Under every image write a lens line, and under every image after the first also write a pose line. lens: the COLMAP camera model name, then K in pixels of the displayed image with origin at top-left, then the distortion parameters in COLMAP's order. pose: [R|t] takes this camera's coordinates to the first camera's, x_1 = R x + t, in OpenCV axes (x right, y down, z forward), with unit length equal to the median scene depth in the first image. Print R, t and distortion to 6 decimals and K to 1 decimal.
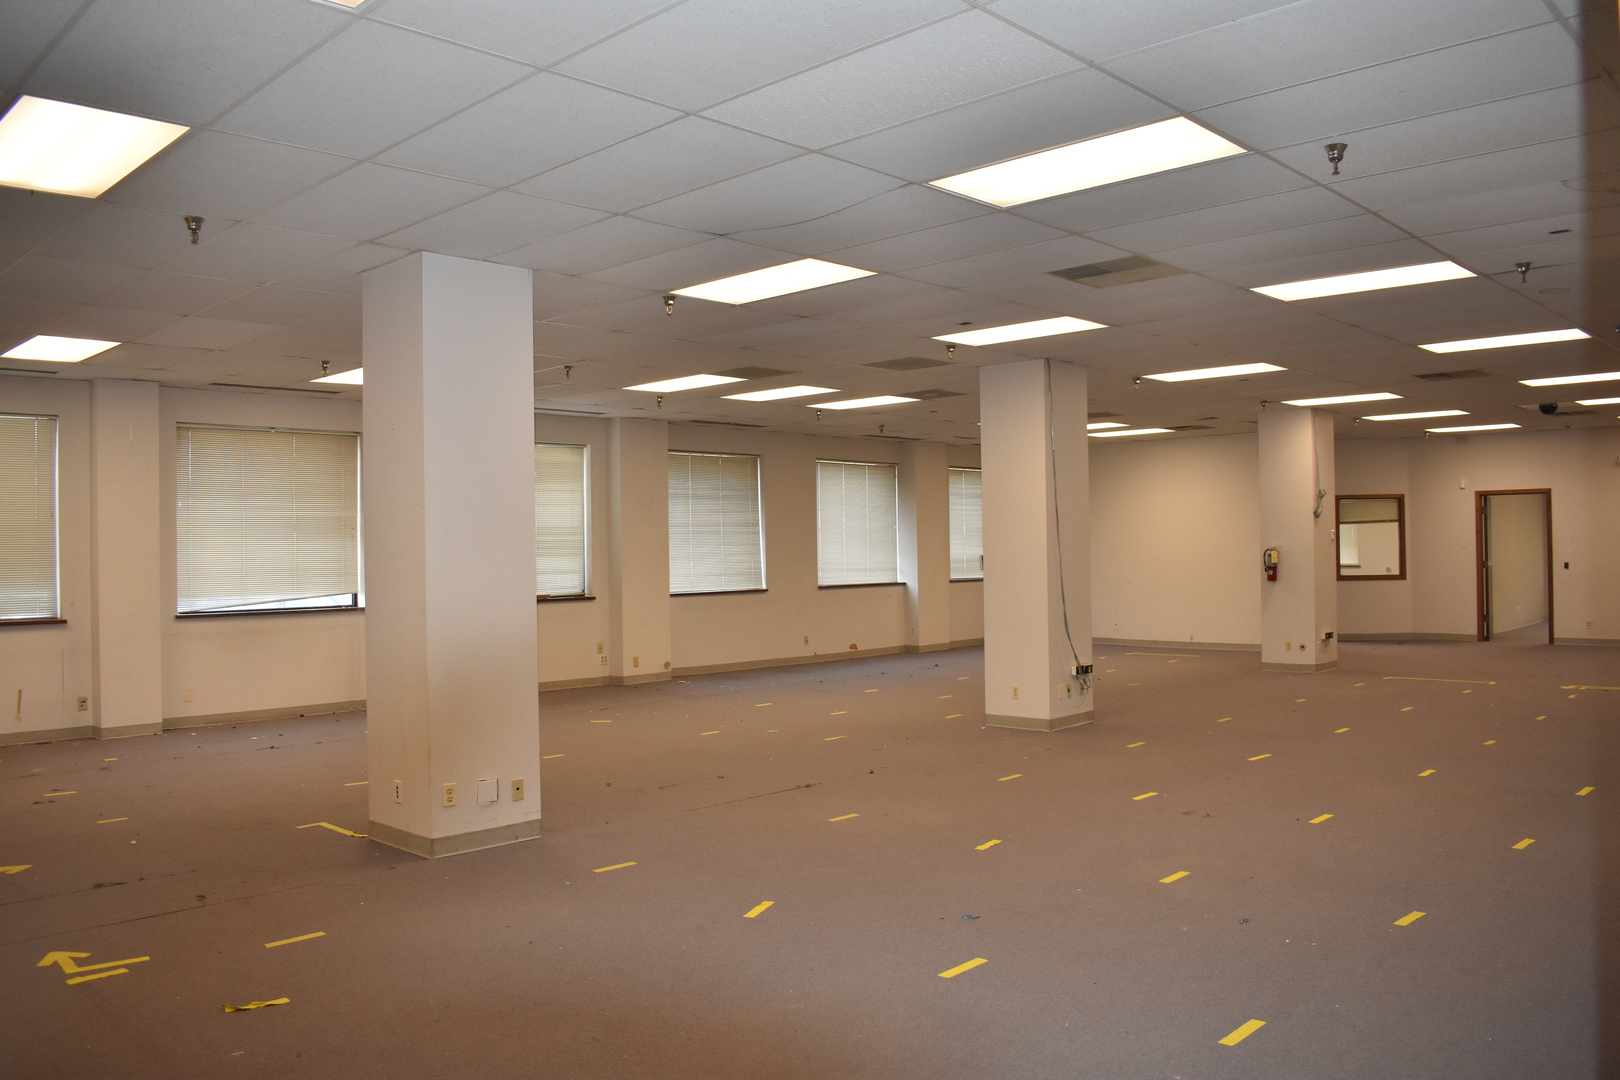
lens RADIAL K [[1257.2, 0, 818.0], [0, 1257.2, 542.8], [0, 0, 1]] dist [-0.091042, 0.014727]
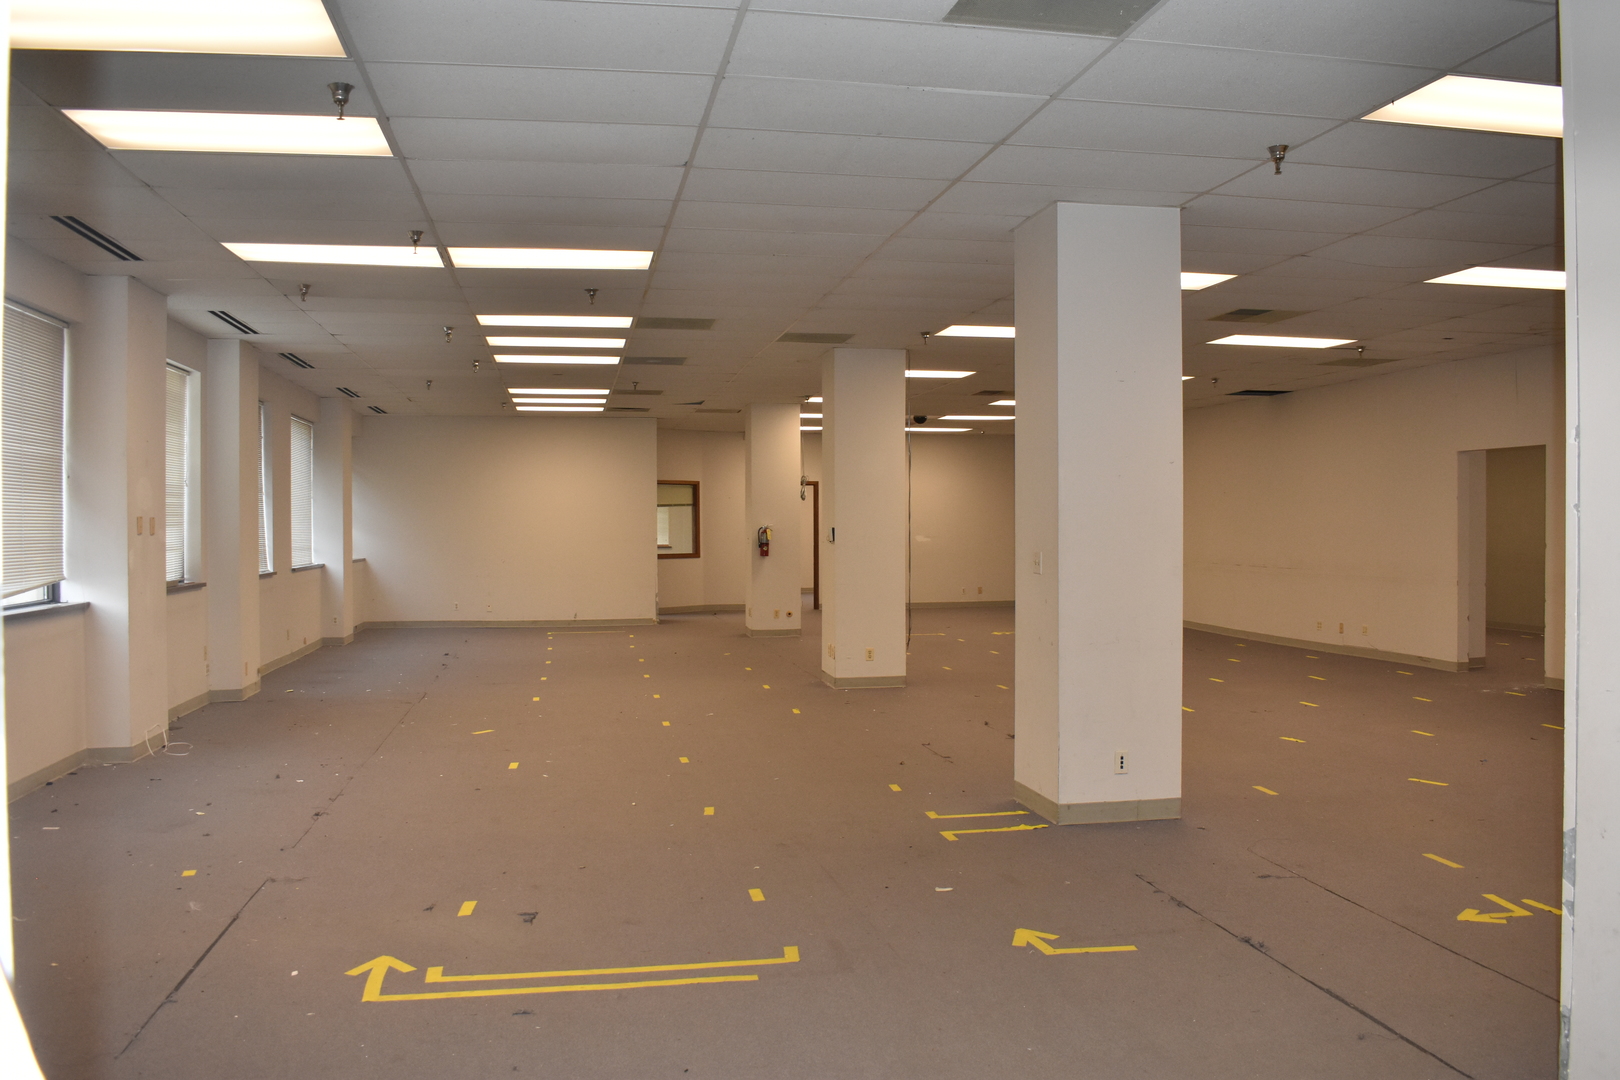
lens RADIAL K [[1343.2, 0, 810.0], [0, 1343.2, 540.0], [0, 0, 1]] dist [-0.061161, 0.001245]
pose [[0.583534, 0.003586, 0.812080, -0.468090], [-0.008739, 0.999960, 0.001863, 0.010893], [-0.812041, -0.008184, 0.583543, 0.211956]]
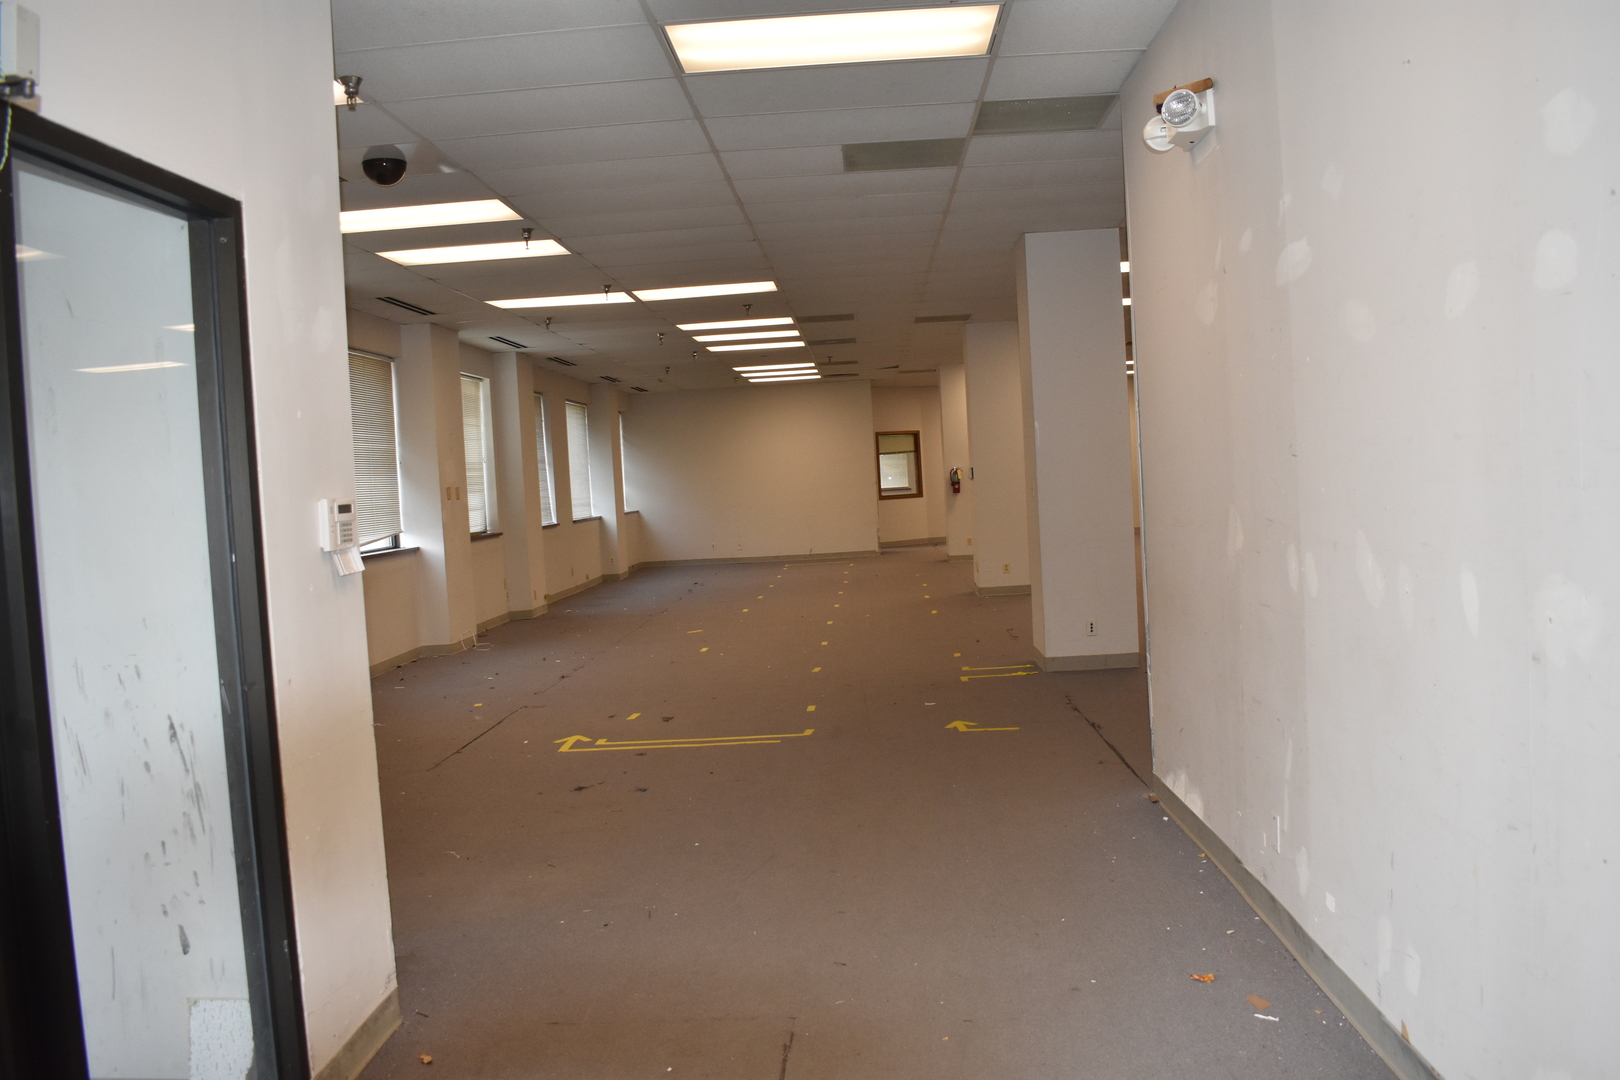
lens RADIAL K [[1322.2, 0, 813.8], [0, 1322.2, 533.0], [0, 0, 1]] dist [-0.006389, 0.001835]
pose [[0.747758, -0.055668, 0.661634, -0.537755], [0.041614, 0.998449, 0.036976, 0.011860], [-0.662666, -0.000116, 0.748915, 0.042605]]
